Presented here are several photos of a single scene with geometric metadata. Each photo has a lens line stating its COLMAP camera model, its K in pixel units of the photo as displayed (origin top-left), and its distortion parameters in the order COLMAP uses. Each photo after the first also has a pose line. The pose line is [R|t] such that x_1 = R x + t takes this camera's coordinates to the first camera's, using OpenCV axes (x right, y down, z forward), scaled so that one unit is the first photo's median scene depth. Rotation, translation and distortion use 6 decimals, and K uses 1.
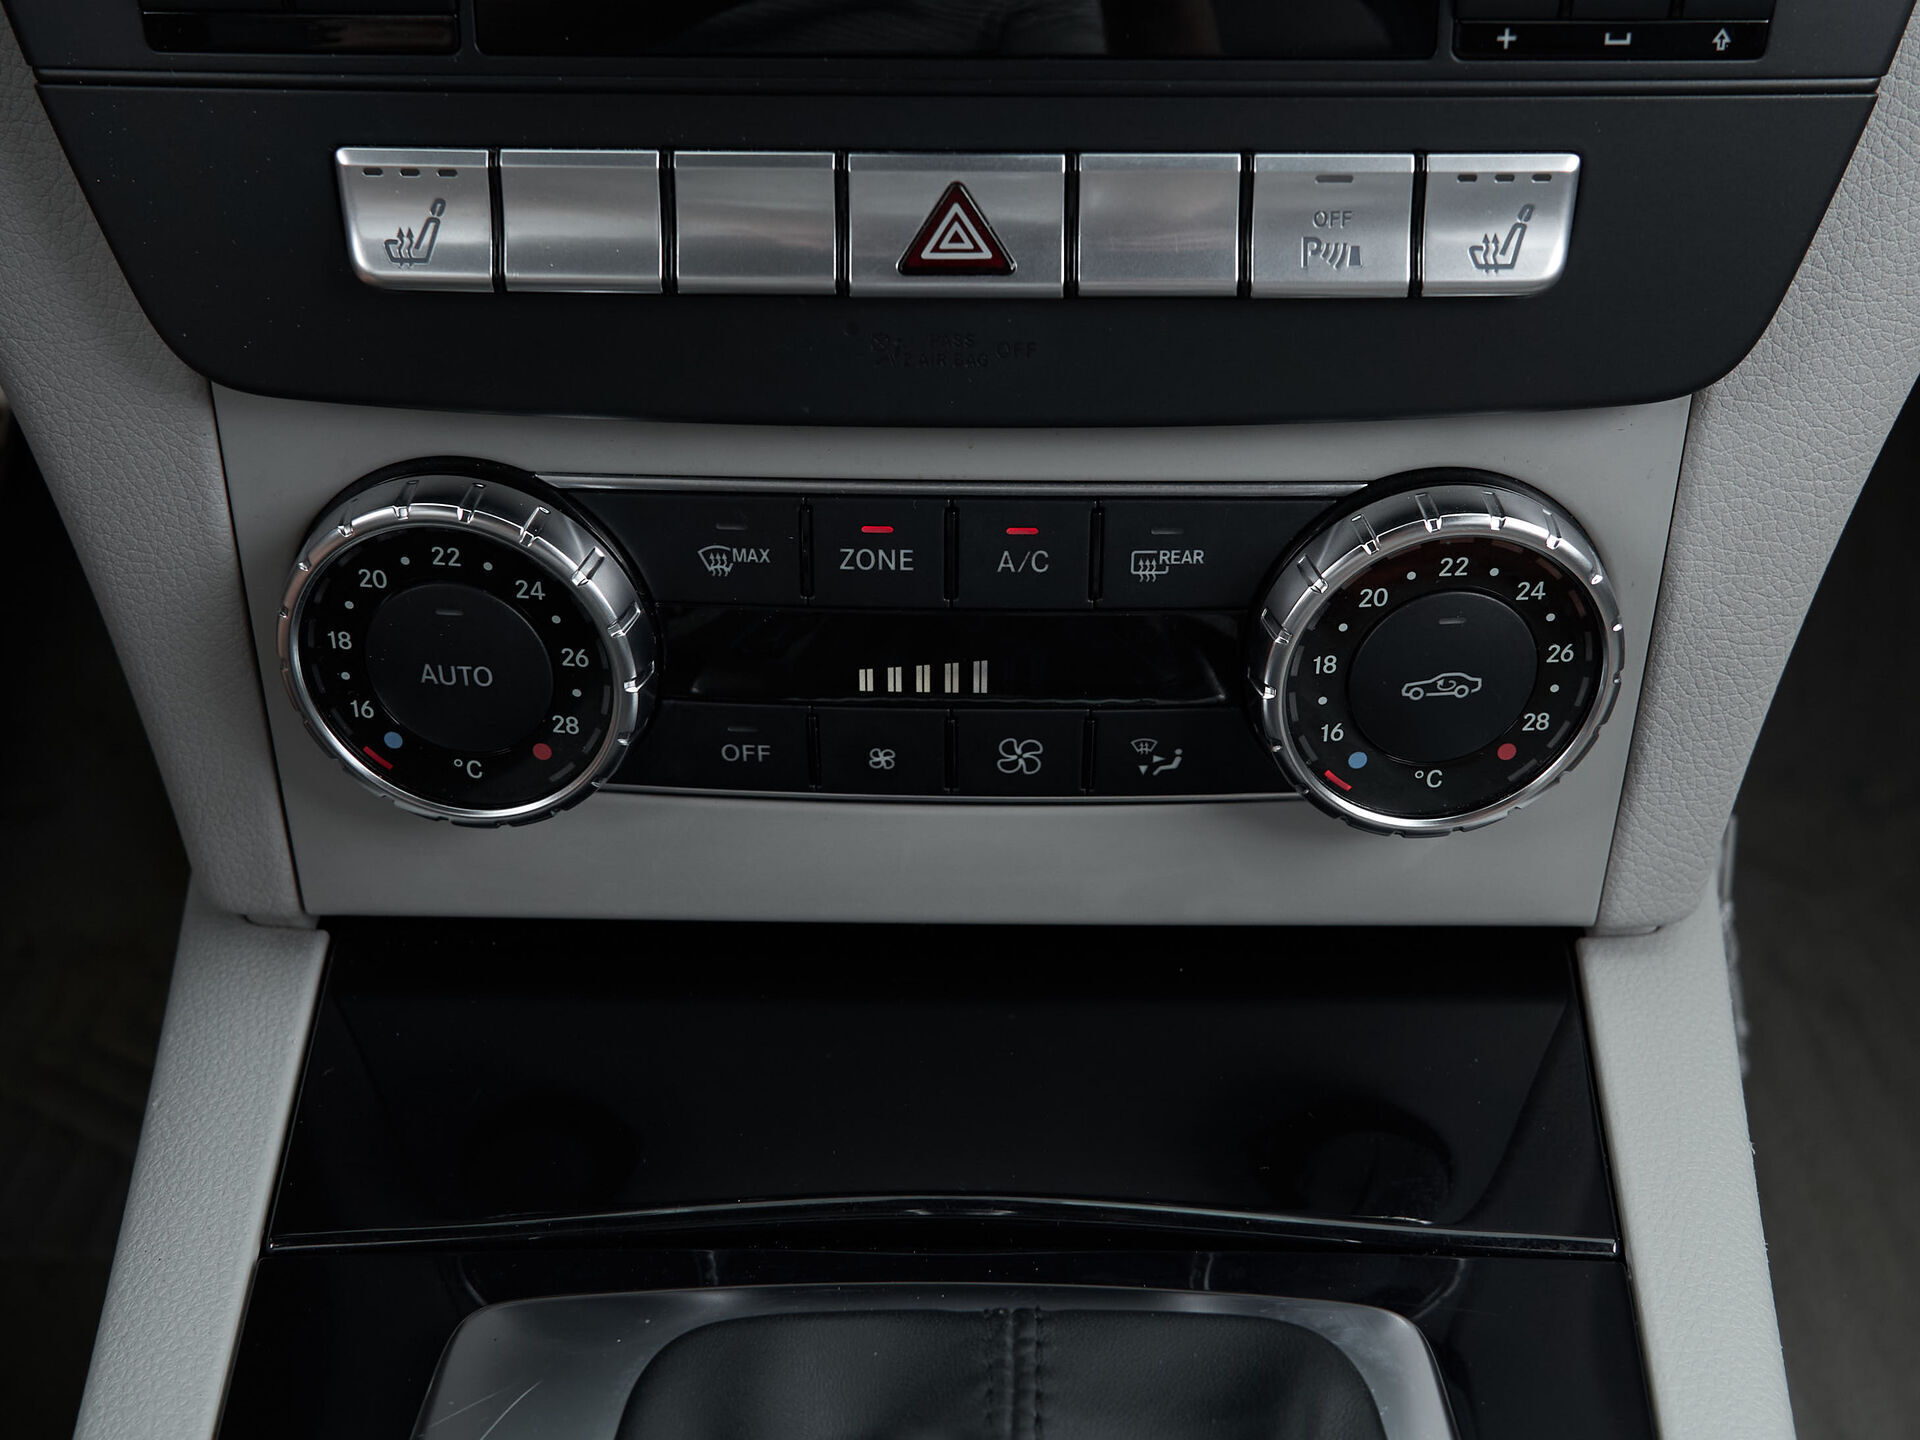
lens RADIAL K [[2321.5, 0, 1012.4], [0, 2321.5, 720.5], [0, 0, 1]] dist [-0.100654, 0.000000]
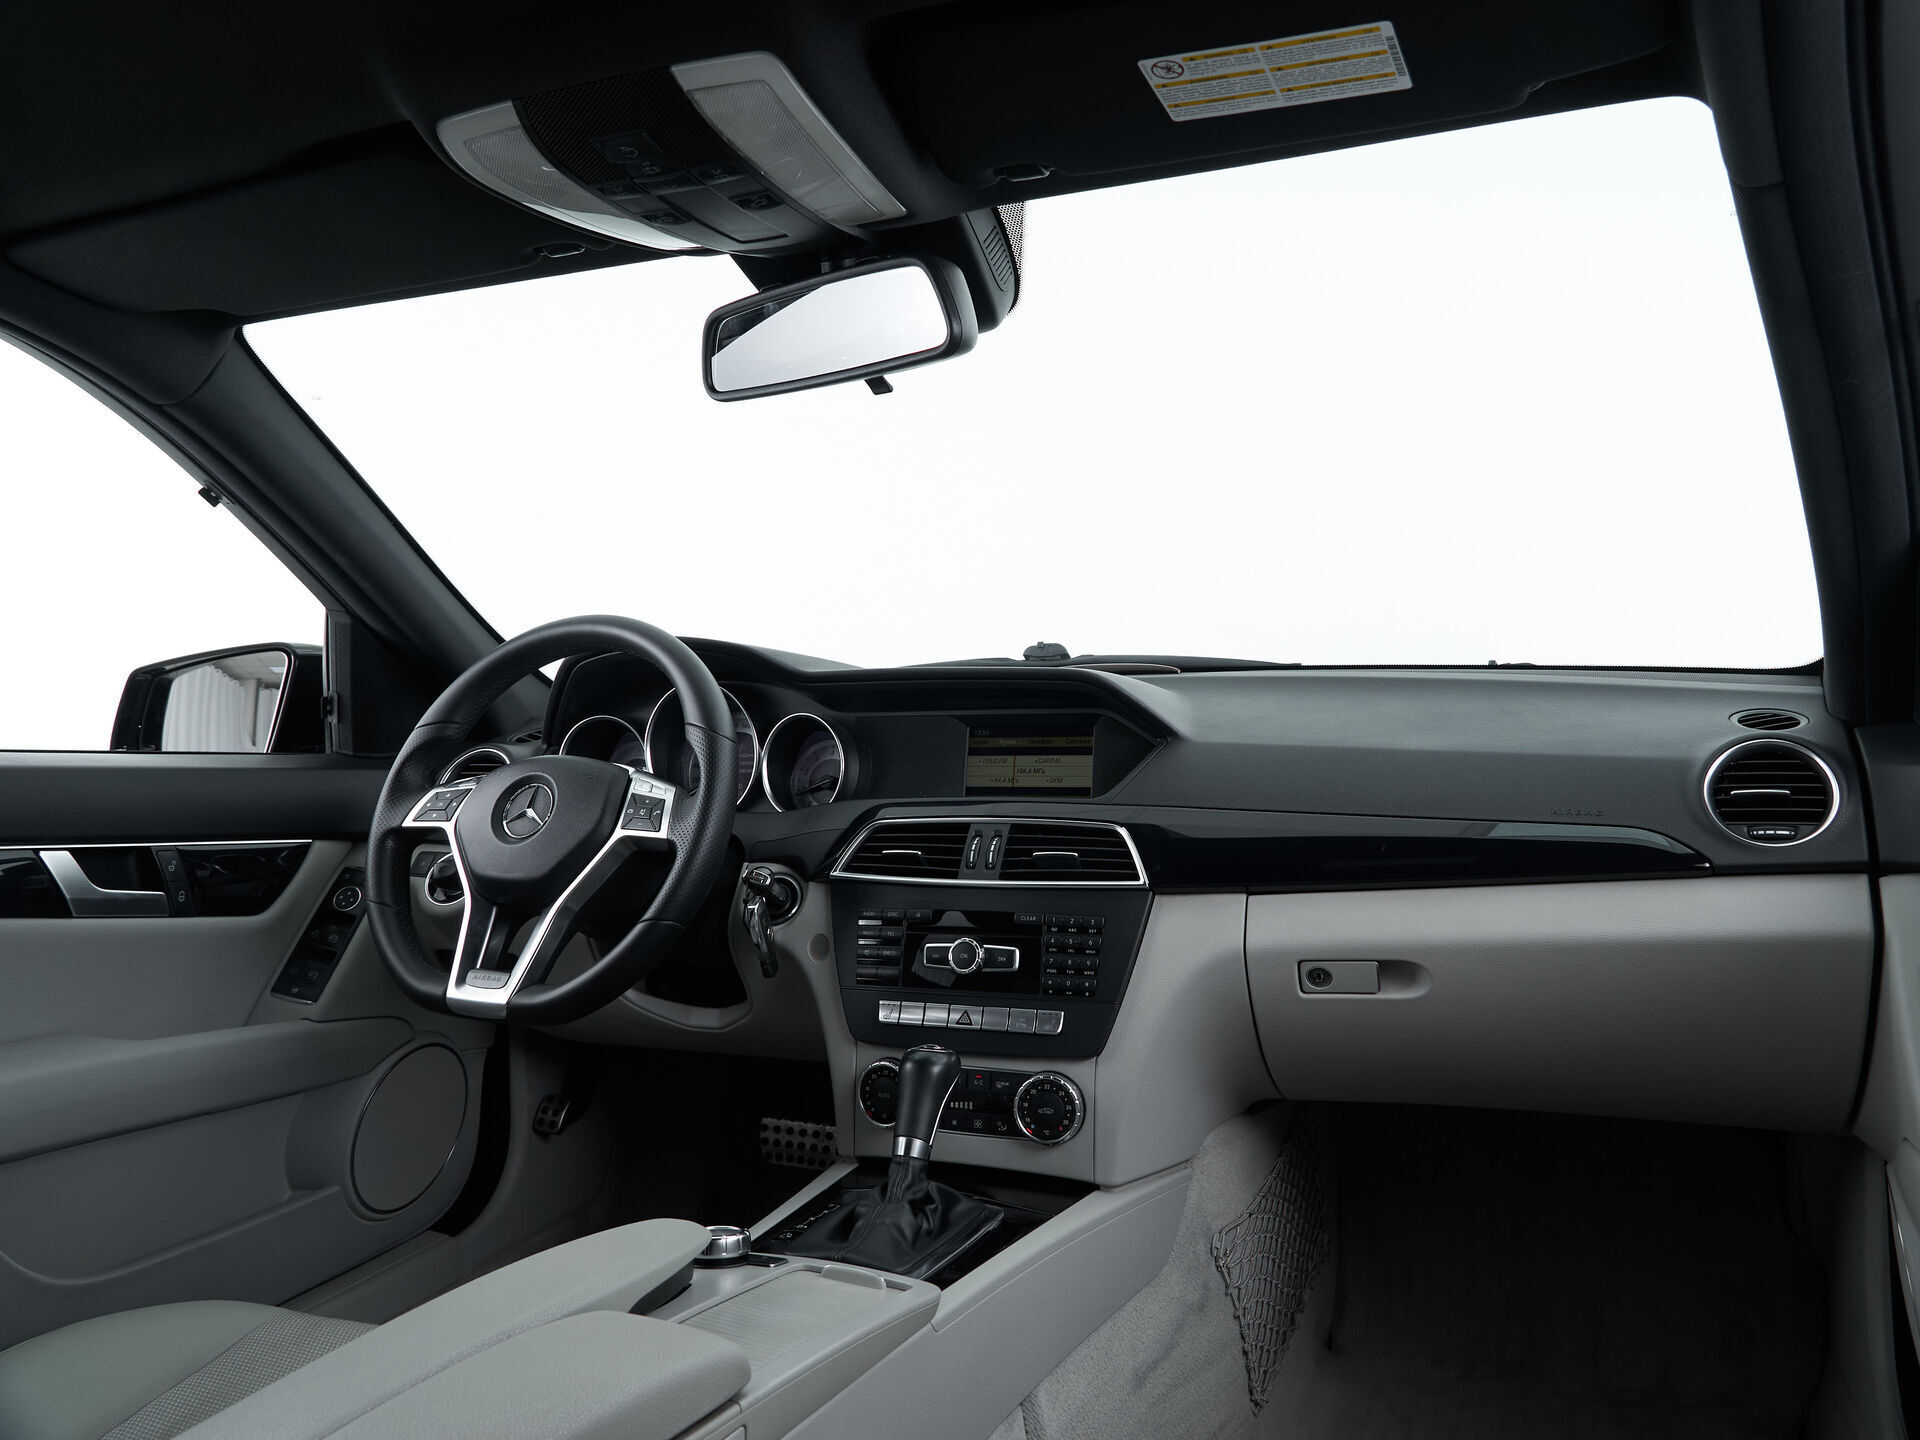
lens RADIAL K [[1445.5, 0, 1036.2], [0, 1445.5, 730.1], [0, 0, 1]] dist [-0.003553, 0.001655]
pose [[0.927690, -0.023696, -0.372599, 1.463424], [-0.191937, 0.825736, -0.530396, 1.059922], [0.320237, 0.563558, 0.761479, -2.110177]]
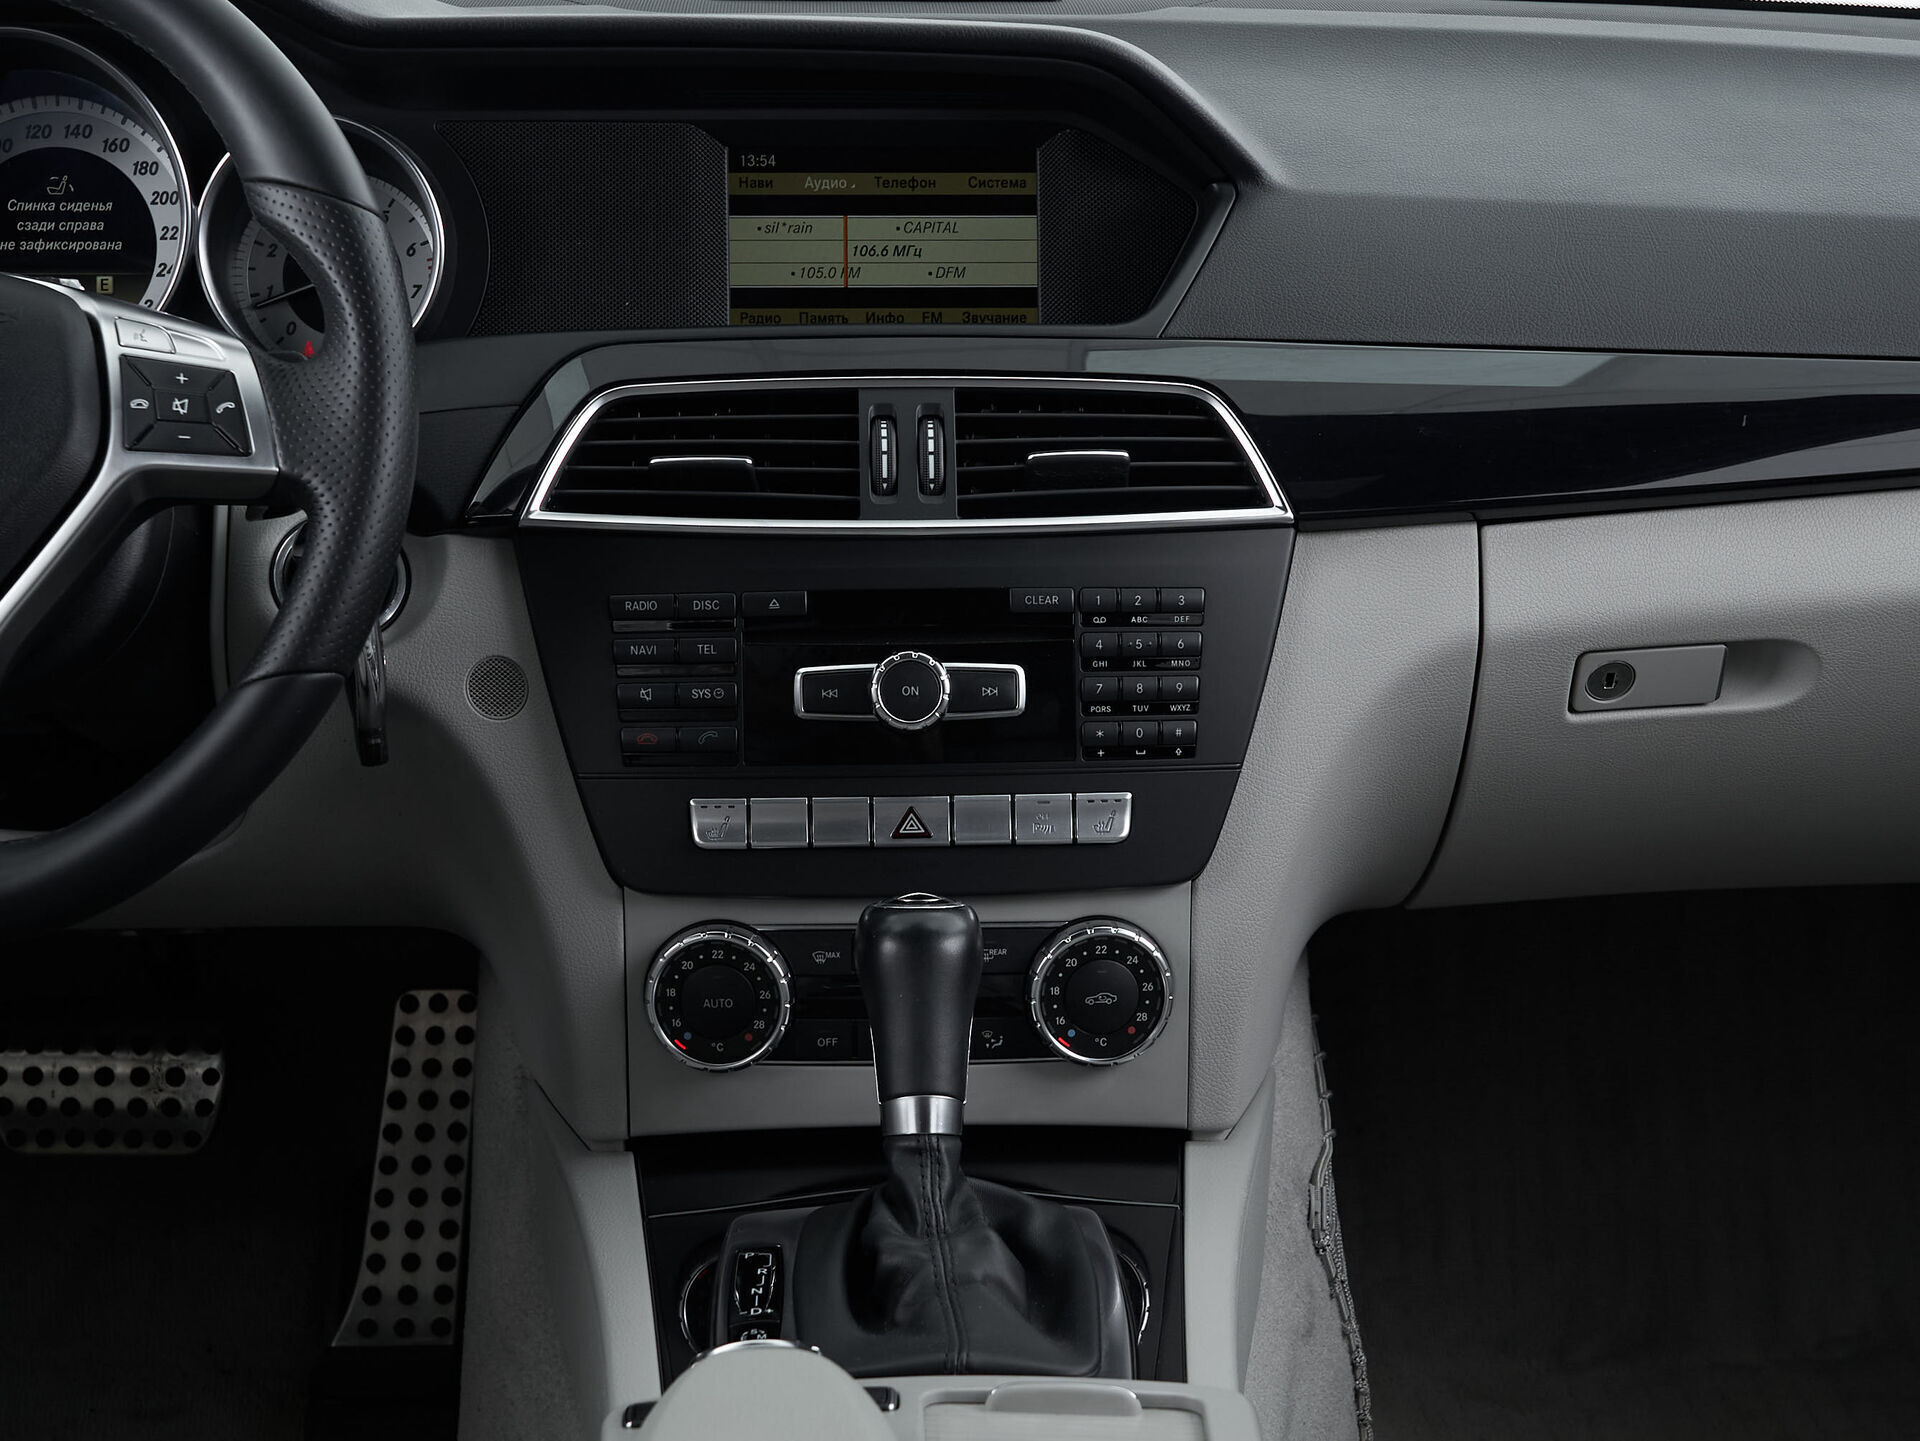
lens RADIAL K [[3360.5, 0, 1052.4], [0, 3360.5, 730.3], [0, 0, 1]] dist [-0.042093, 0.000000]
pose [[0.998508, -0.021205, 0.050321, -0.051066], [0.037806, 0.933396, -0.356852, 1.049697], [-0.039403, 0.358222, 0.932805, -2.621836]]
